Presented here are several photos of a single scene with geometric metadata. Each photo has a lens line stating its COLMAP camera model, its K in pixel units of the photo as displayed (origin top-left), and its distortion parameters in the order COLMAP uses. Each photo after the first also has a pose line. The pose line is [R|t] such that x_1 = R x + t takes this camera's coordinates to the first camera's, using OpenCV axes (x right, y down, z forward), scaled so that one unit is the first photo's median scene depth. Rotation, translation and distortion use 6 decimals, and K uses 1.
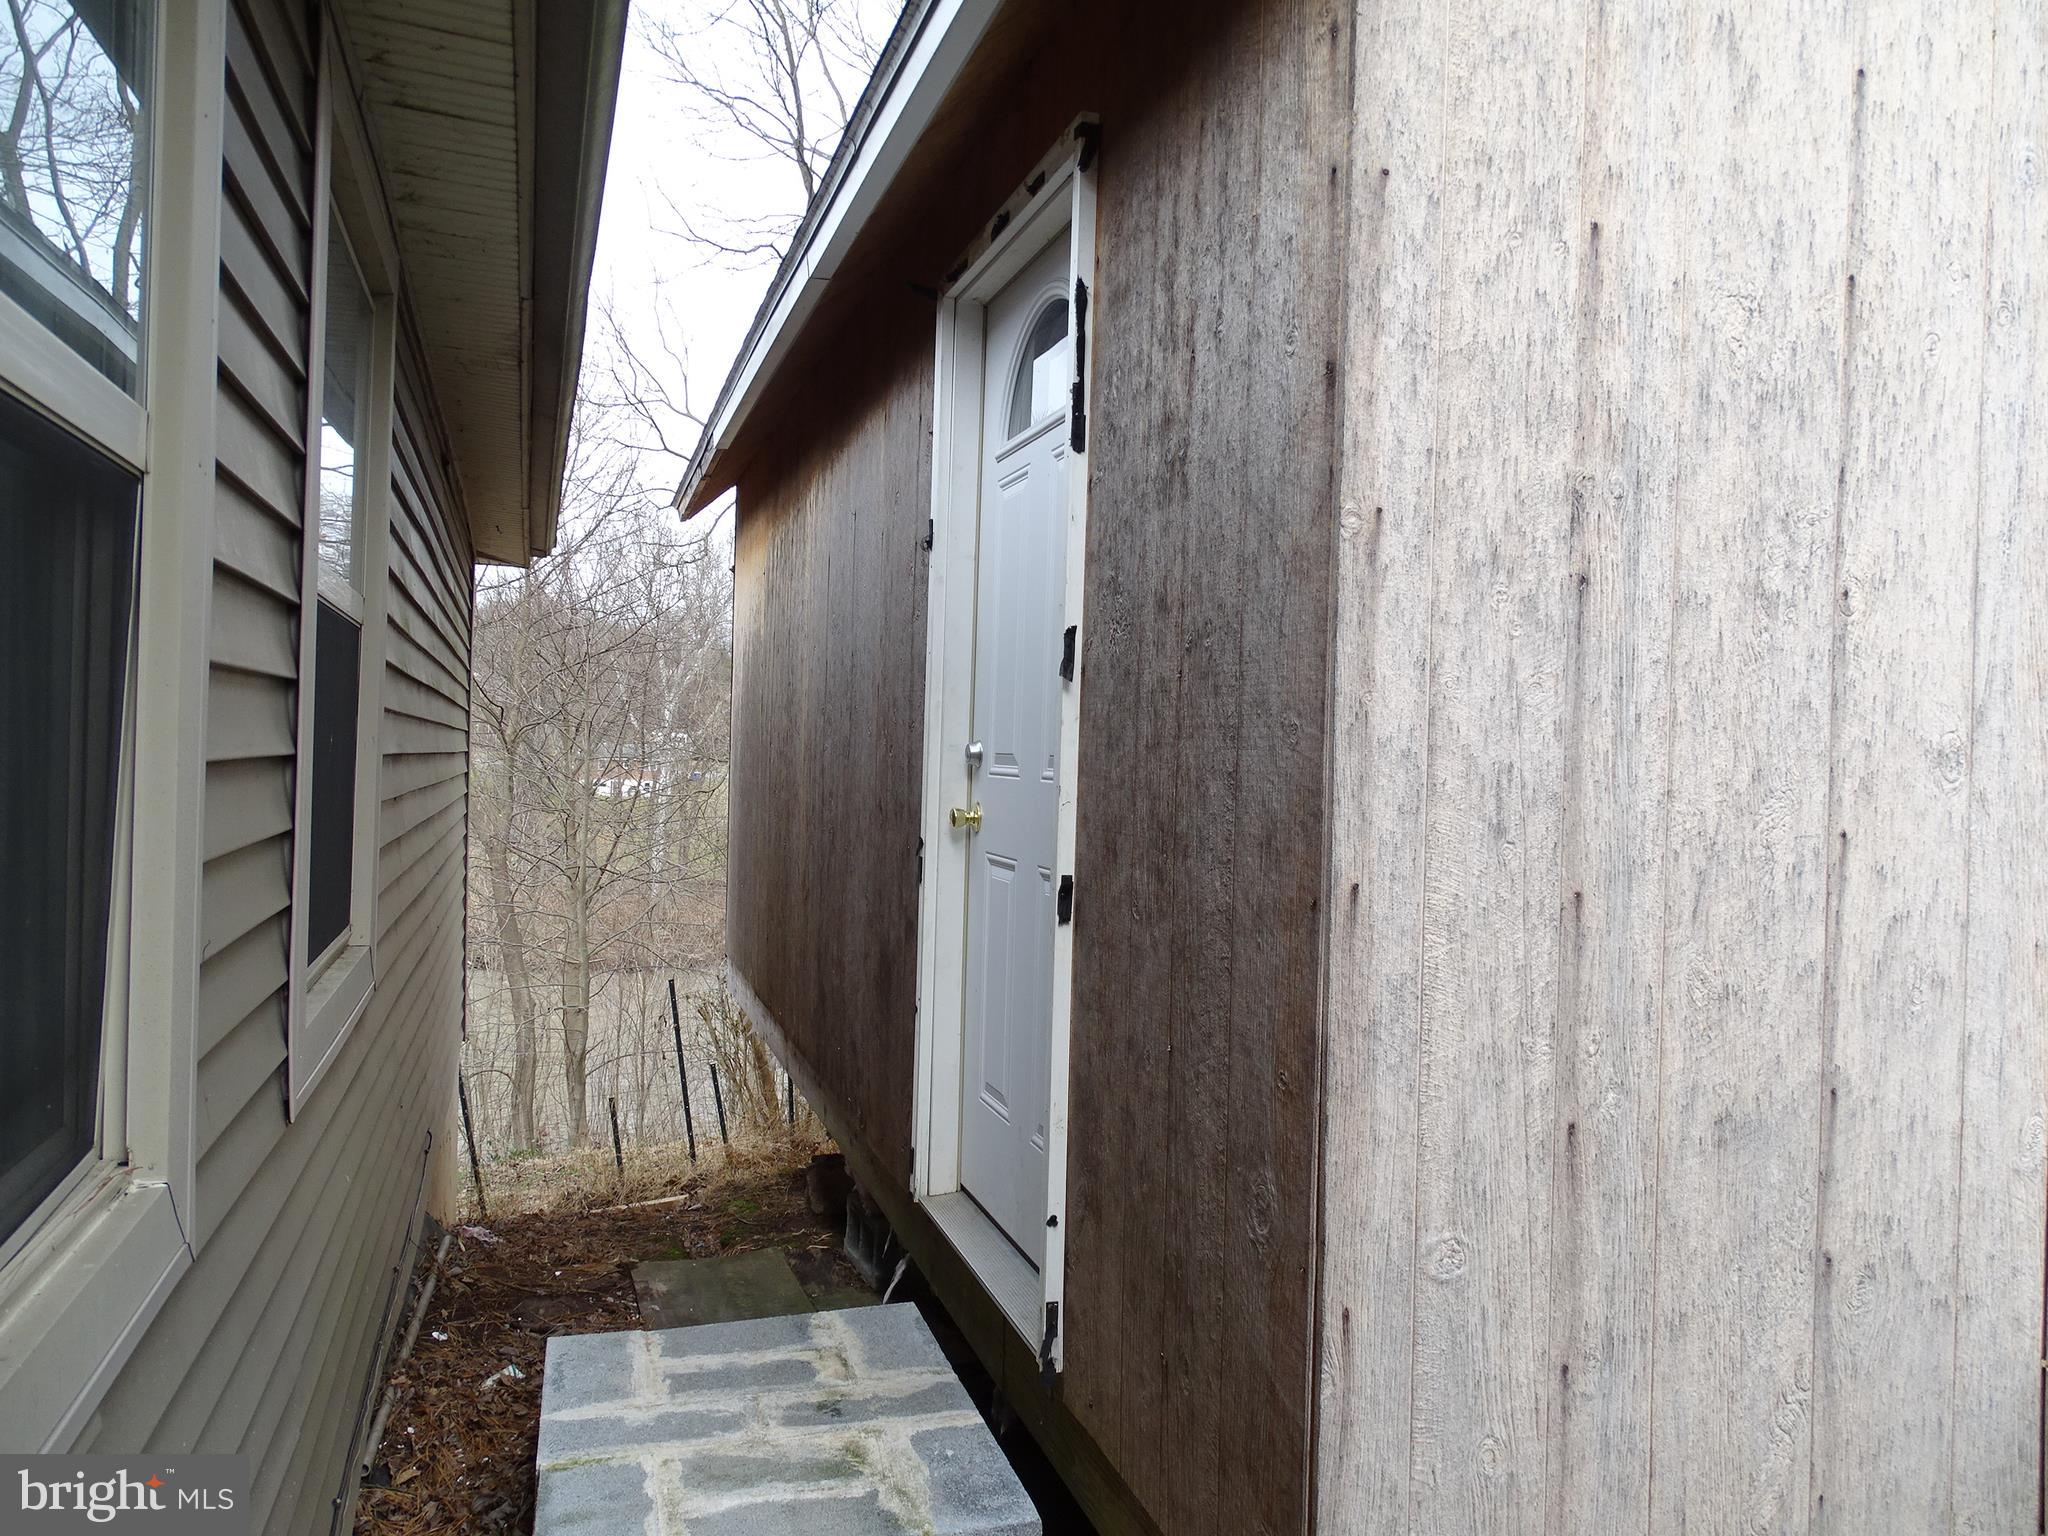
lens RADIAL K [[1420.5, 0, 1035.3], [0, 1420.5, 758.6], [0, 0, 1]] dist [-0.004378, -0.000266]
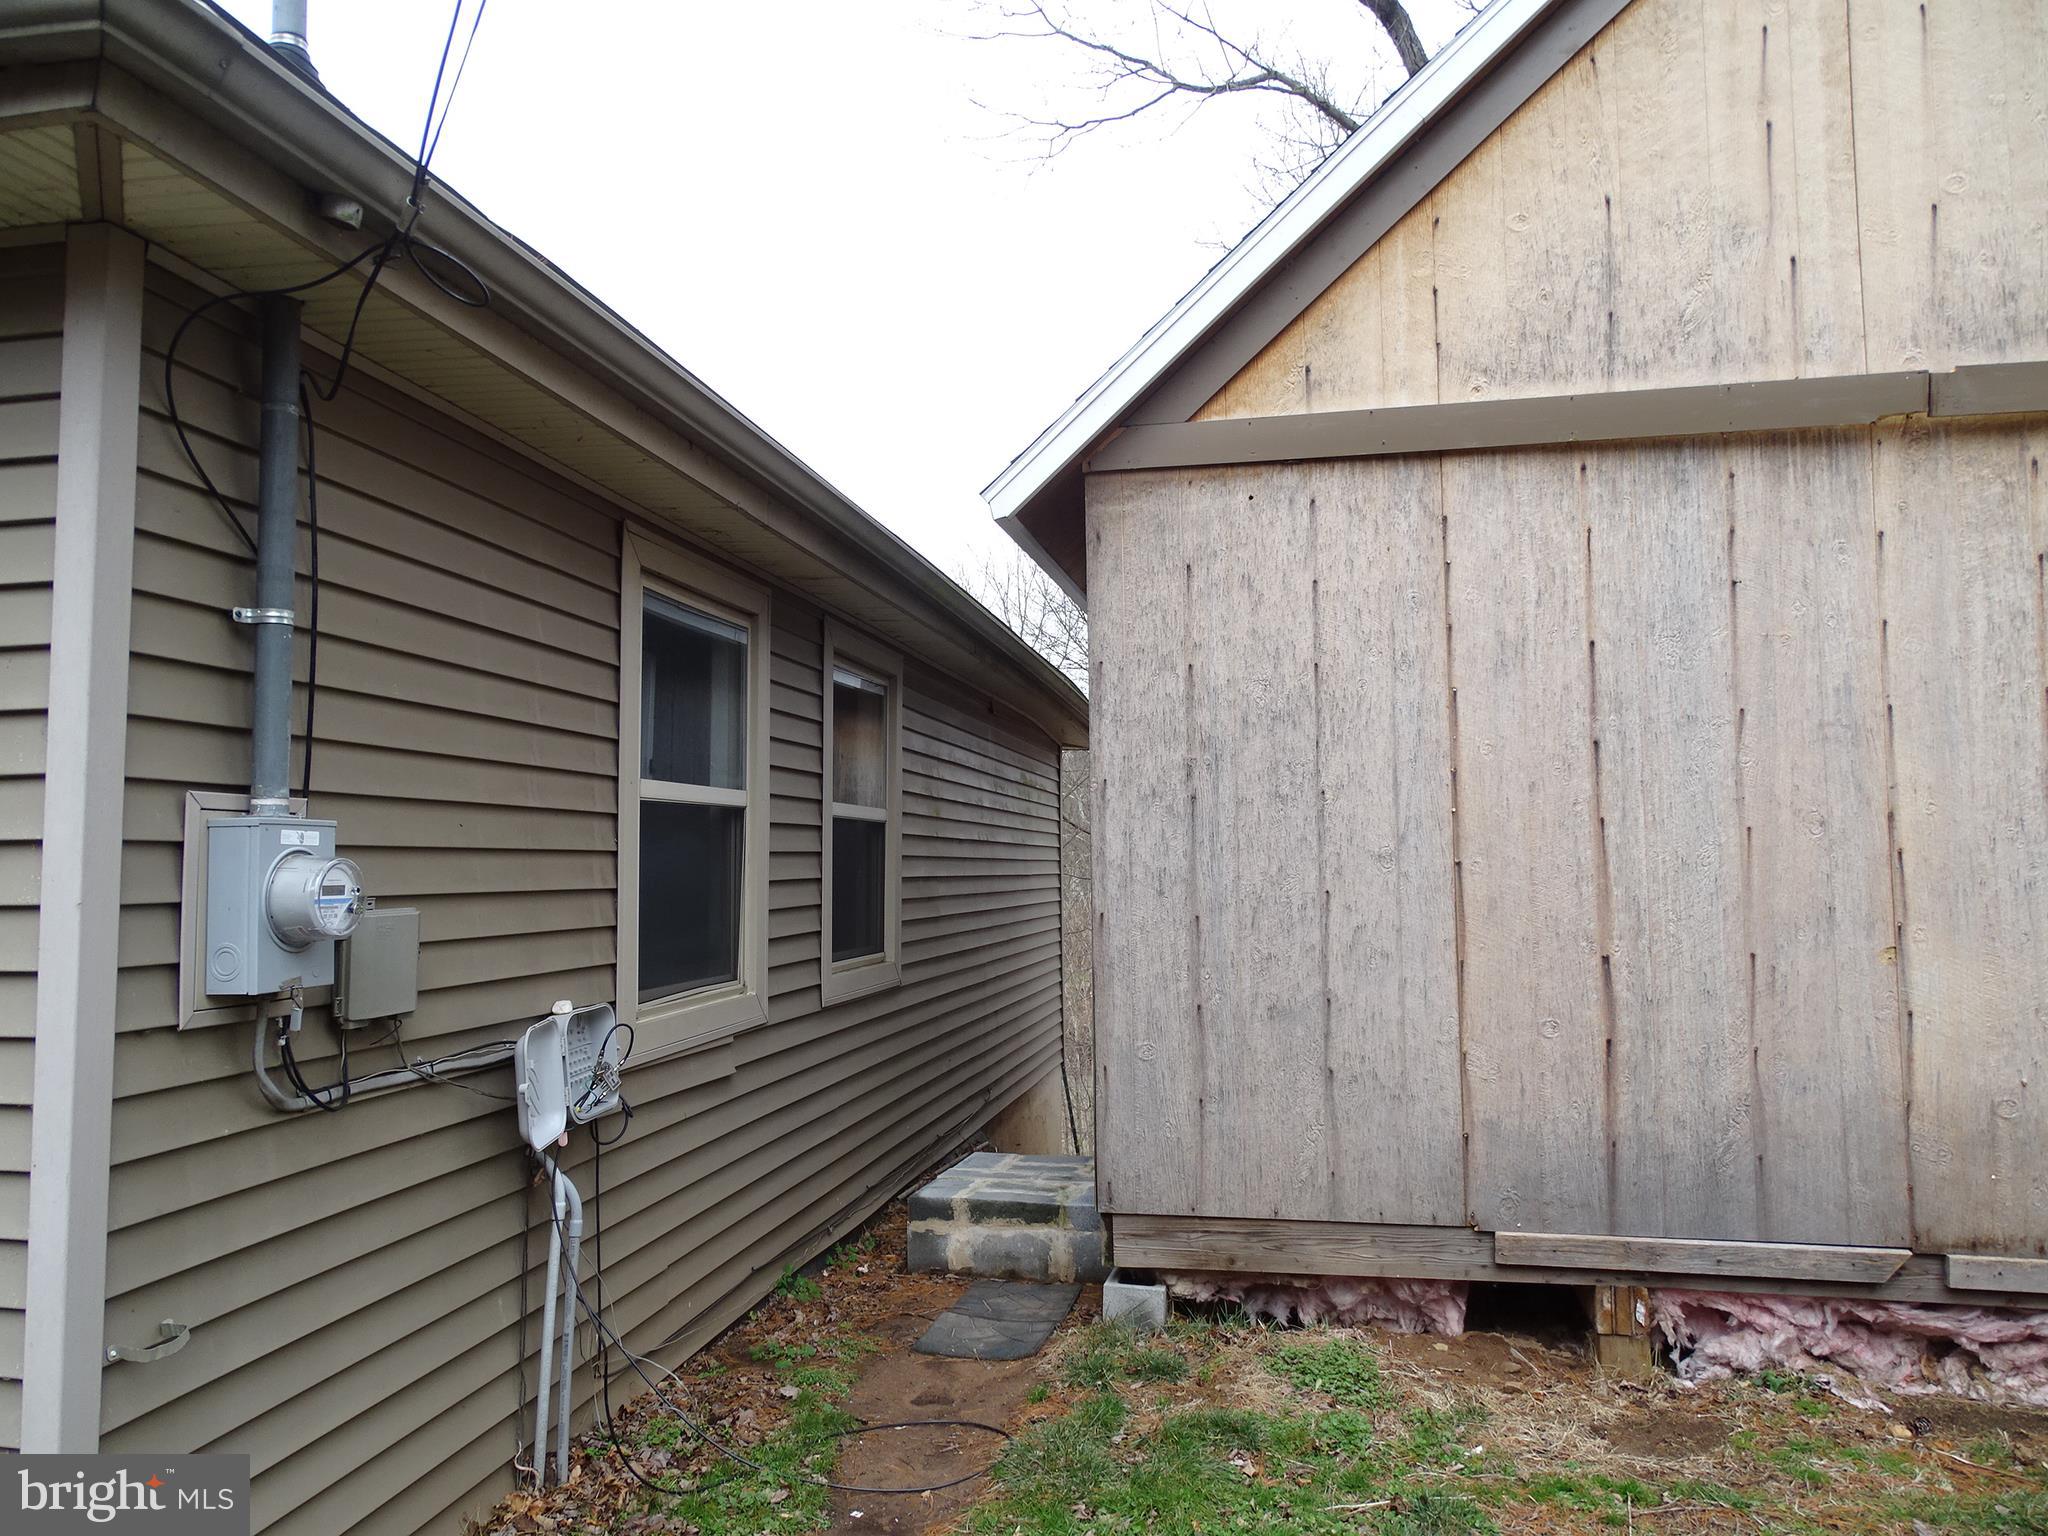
lens RADIAL K [[1420.5, 0, 1035.3], [0, 1420.5, 758.6], [0, 0, 1]] dist [-0.004378, -0.000266]
pose [[0.870708, -0.073099, -0.486337, 1.375609], [0.032118, 0.995233, -0.092087, 0.035529], [0.490750, 0.064561, 0.868905, -1.404673]]
